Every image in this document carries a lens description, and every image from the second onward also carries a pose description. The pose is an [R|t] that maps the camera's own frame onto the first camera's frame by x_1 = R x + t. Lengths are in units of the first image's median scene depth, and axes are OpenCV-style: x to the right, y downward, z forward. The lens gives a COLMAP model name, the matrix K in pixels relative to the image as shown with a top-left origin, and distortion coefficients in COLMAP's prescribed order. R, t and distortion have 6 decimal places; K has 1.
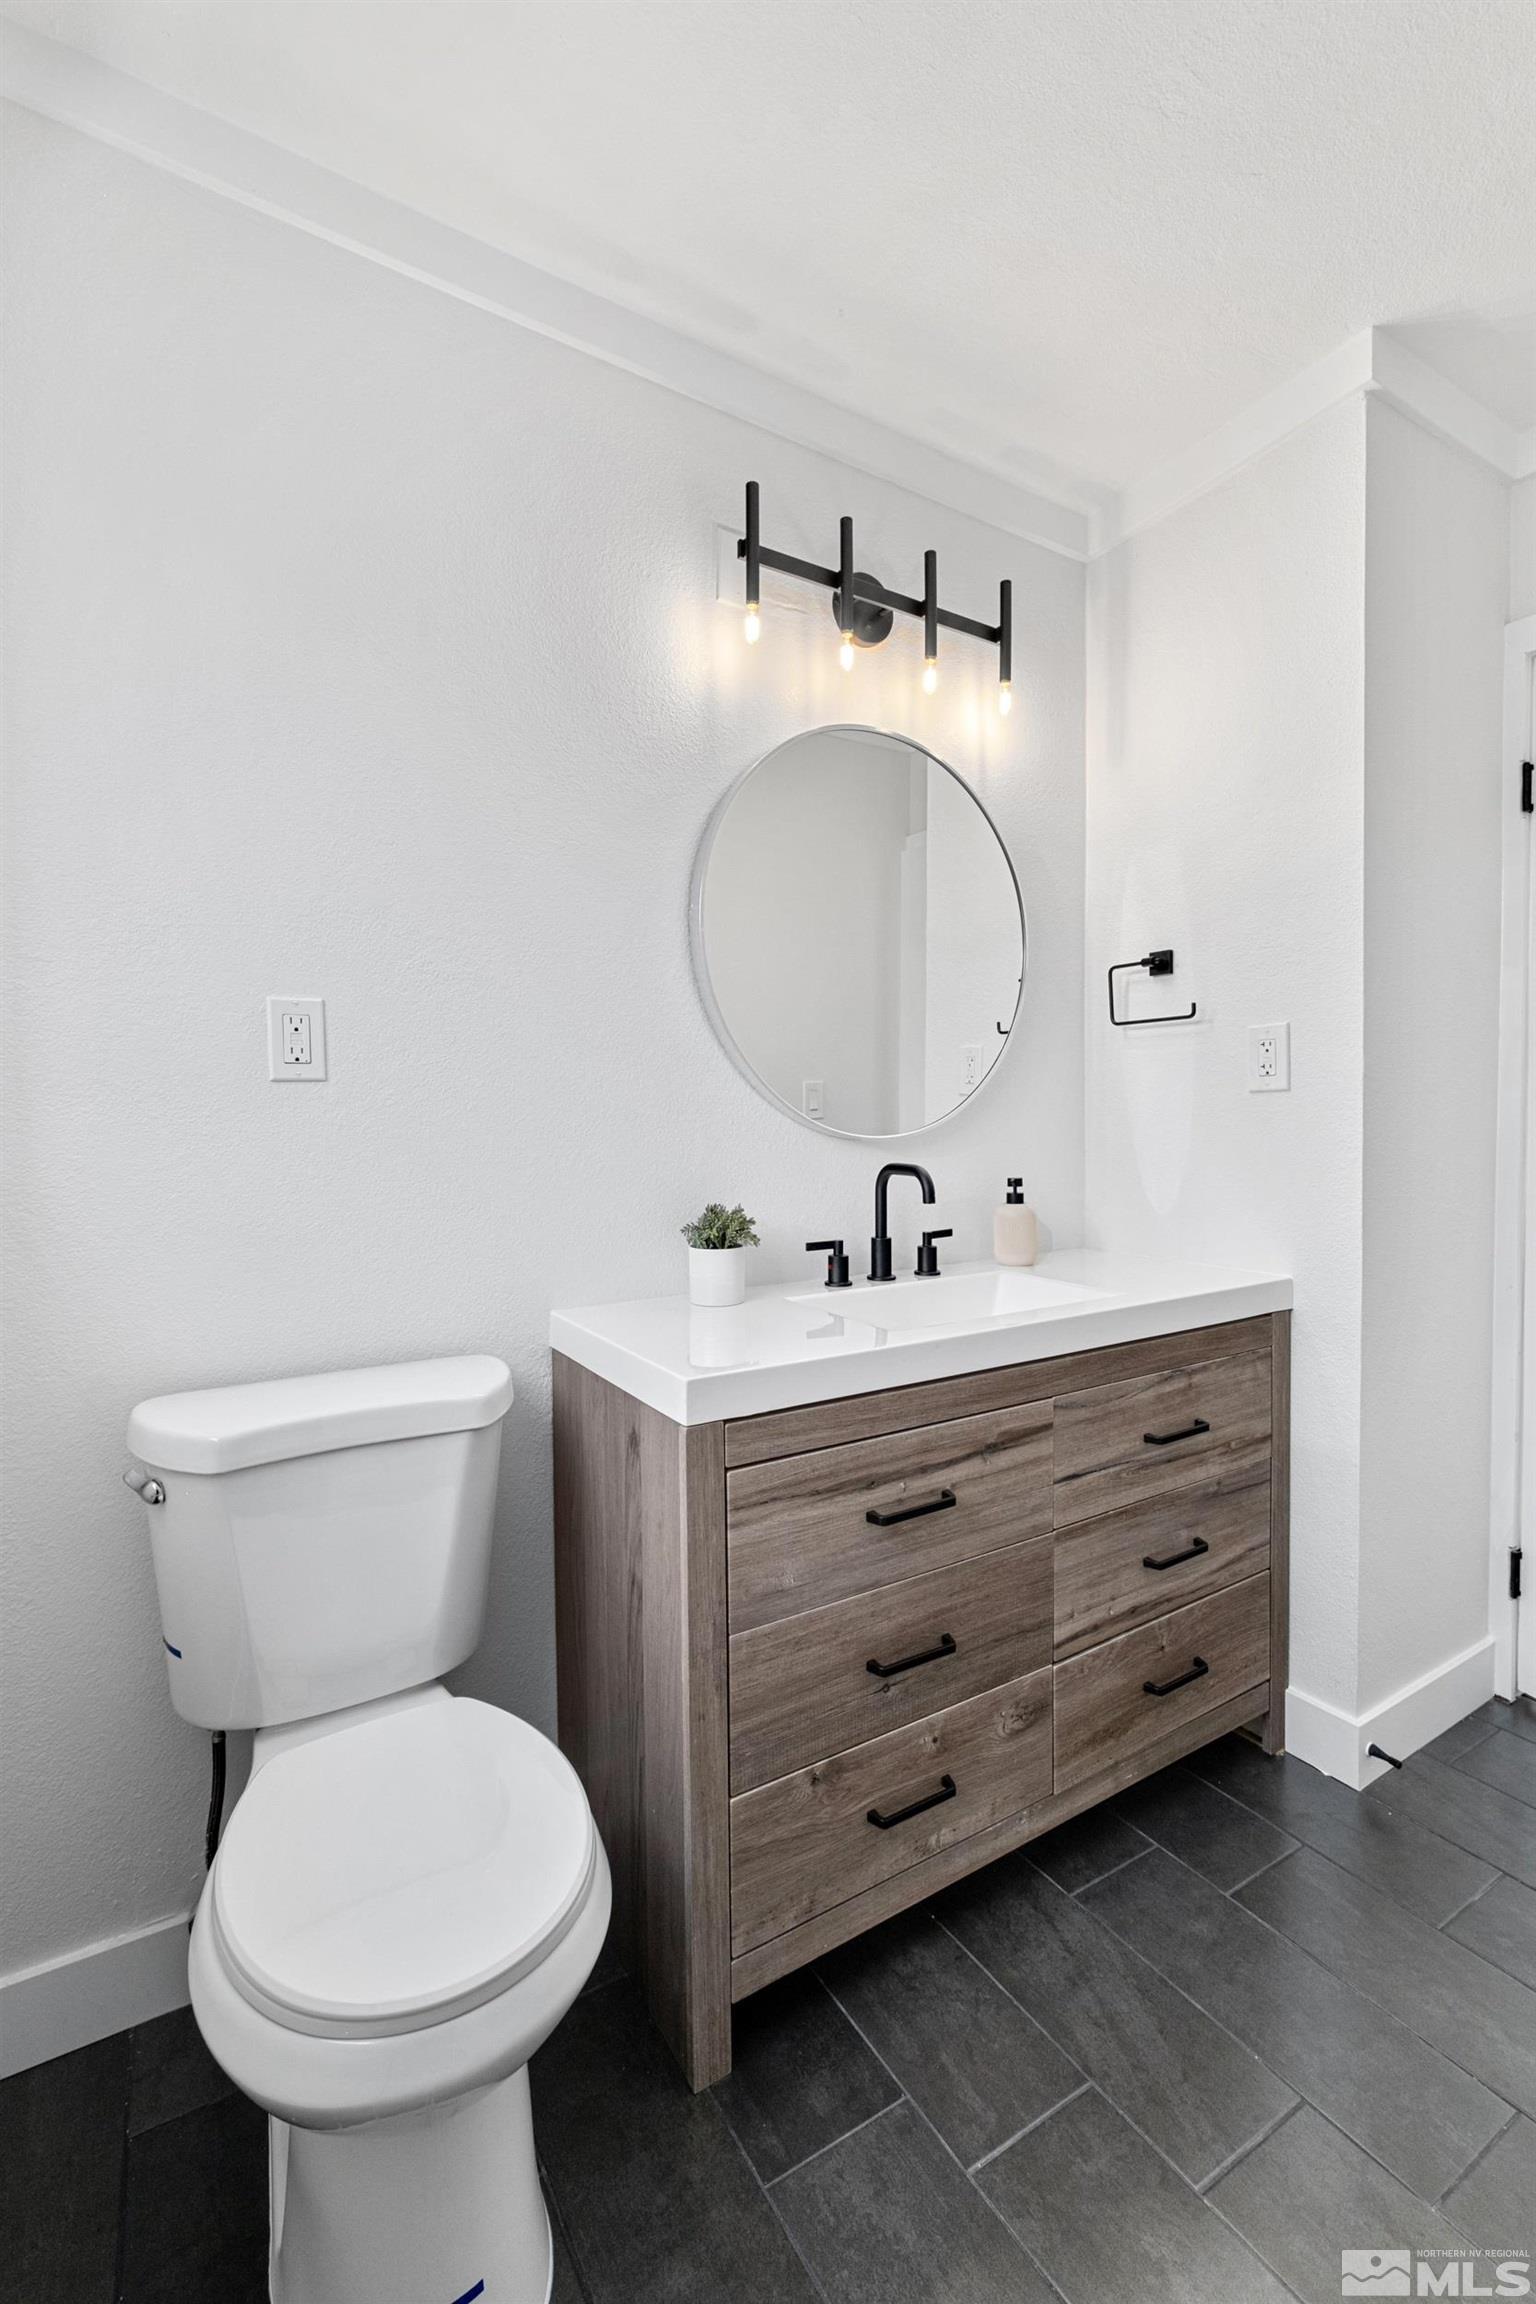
lens RADIAL K [[975.0, 0, 763.1], [0, 975.0, 1146.0], [0, 0, 1]] dist [-0.001513, -0.000216]
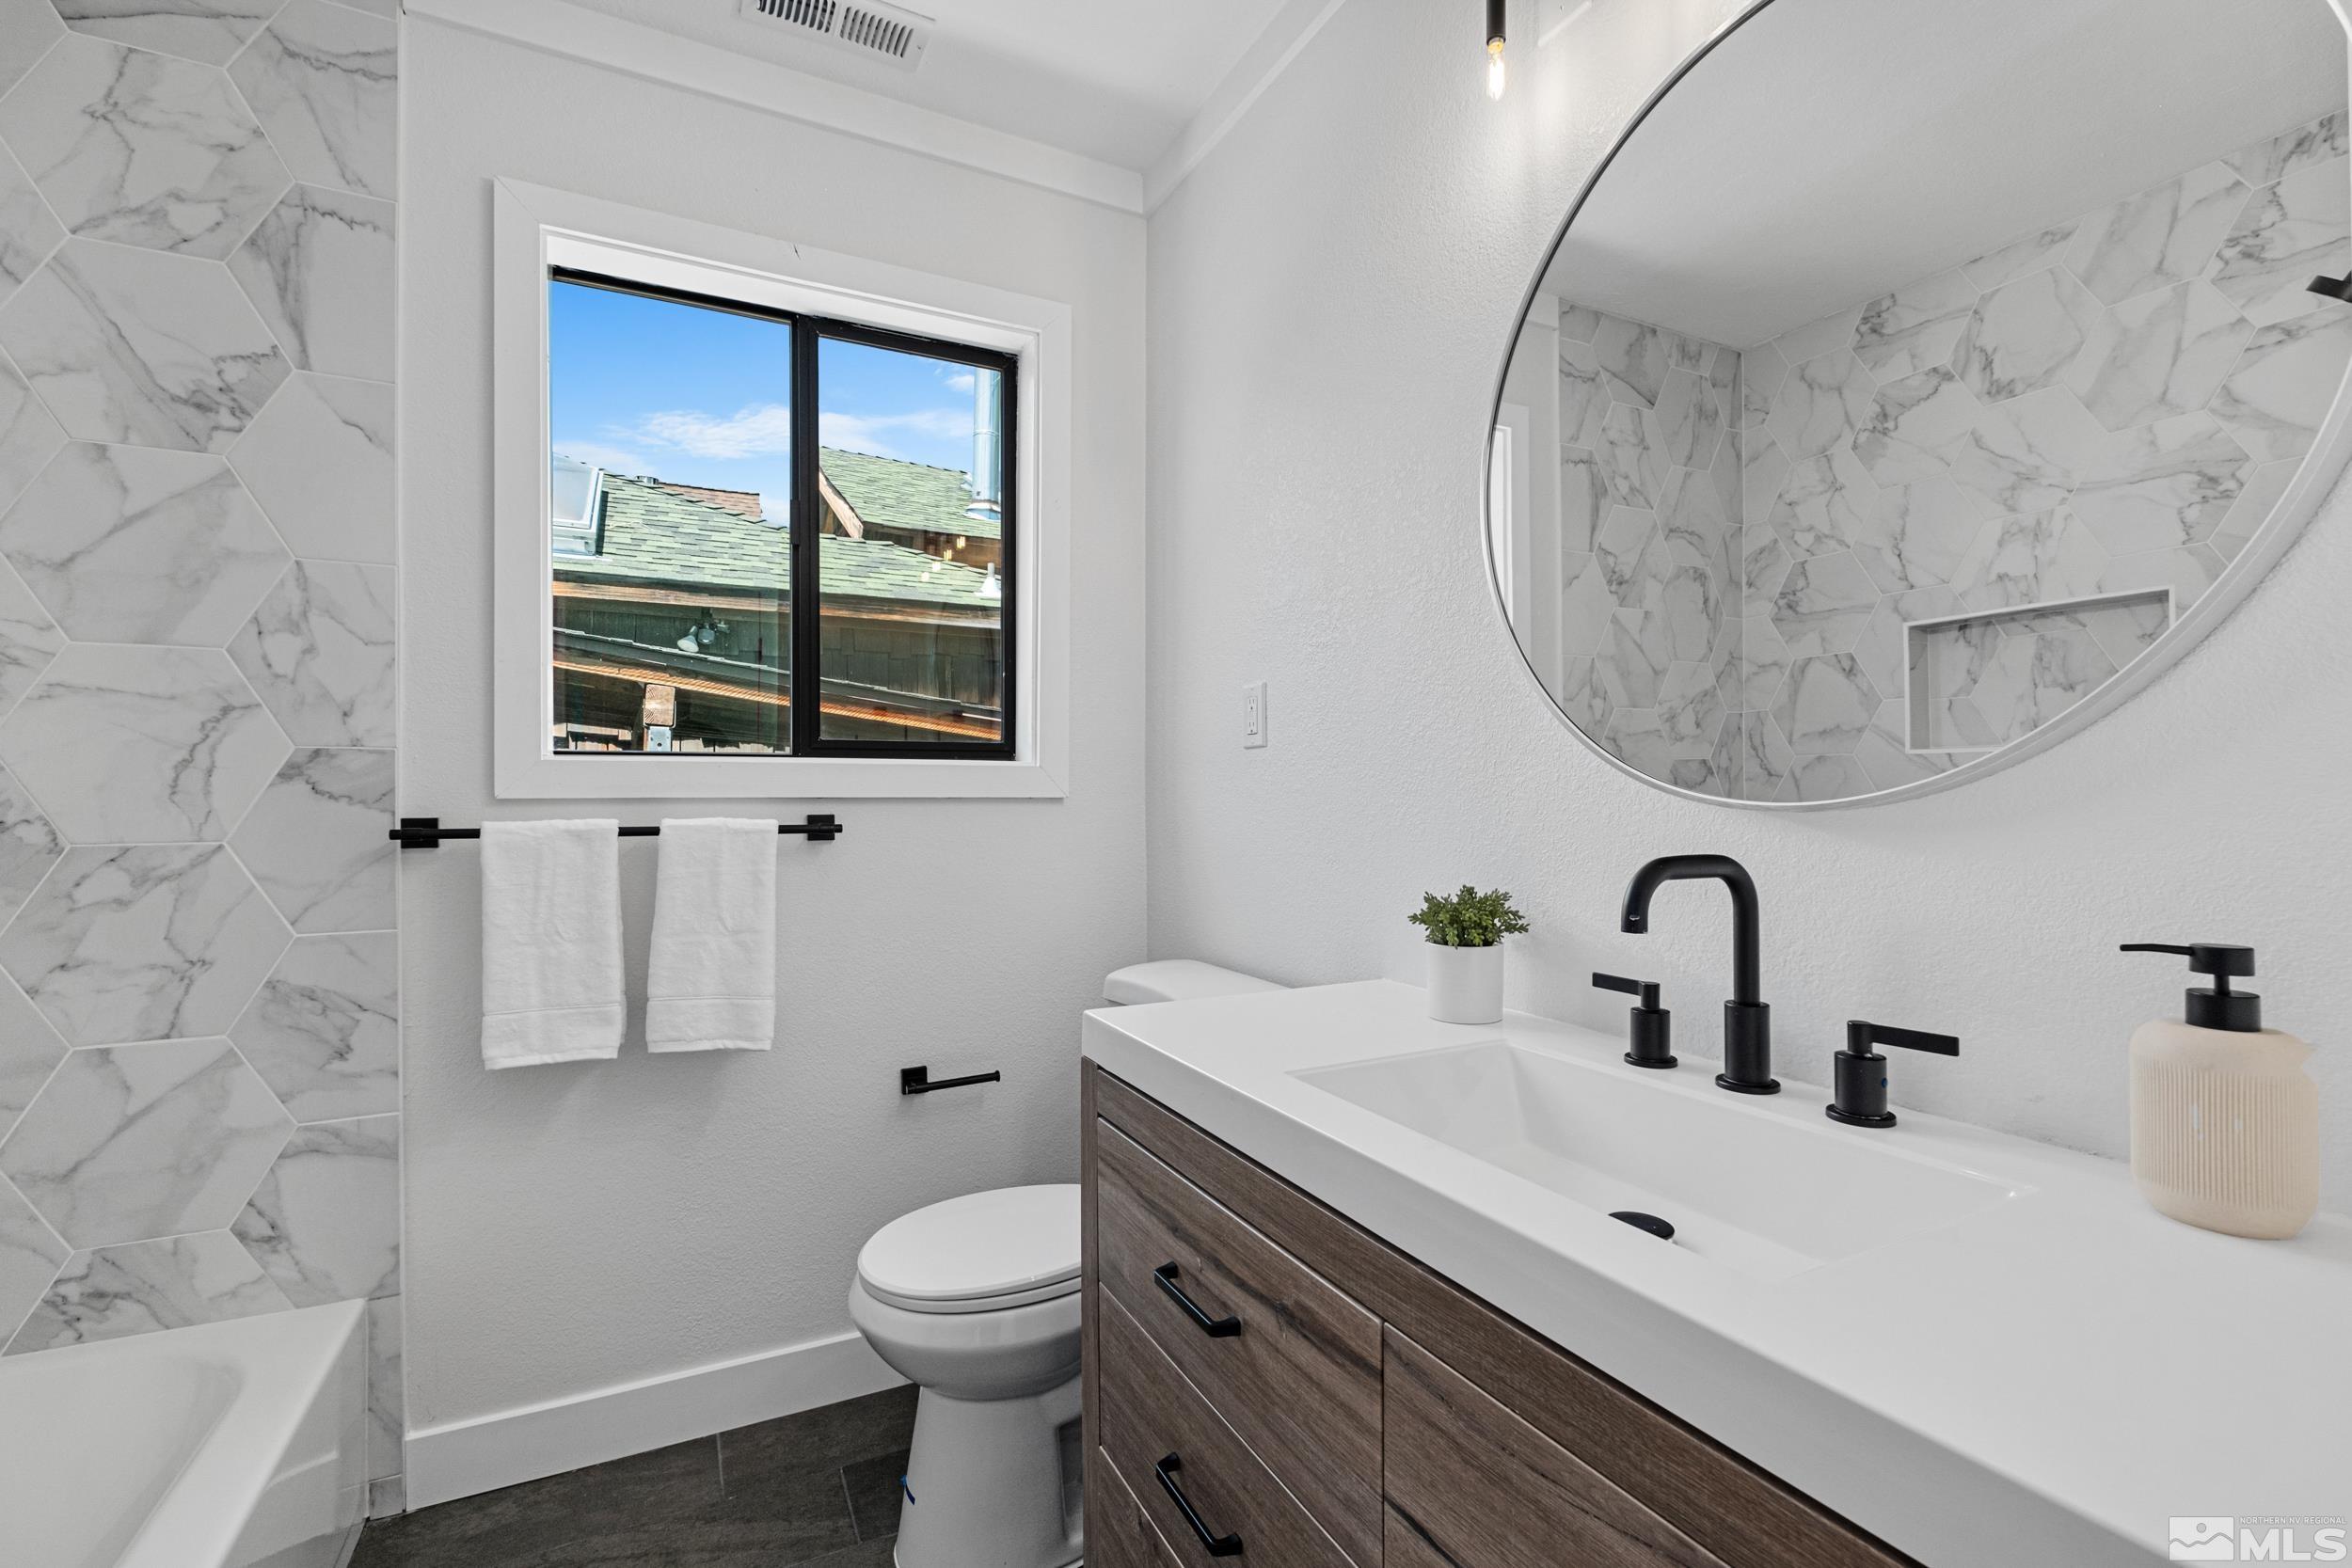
lens RADIAL K [[1023.9, 0, 1190.7], [0, 1023.9, 776.8], [0, 0, 1]] dist [-0.001207, -0.000374]
pose [[-0.065179, -0.007227, -0.997847, 0.800045], [-0.025353, 0.999663, -0.005584, -0.015453], [0.997552, 0.024934, -0.065340, 0.895259]]
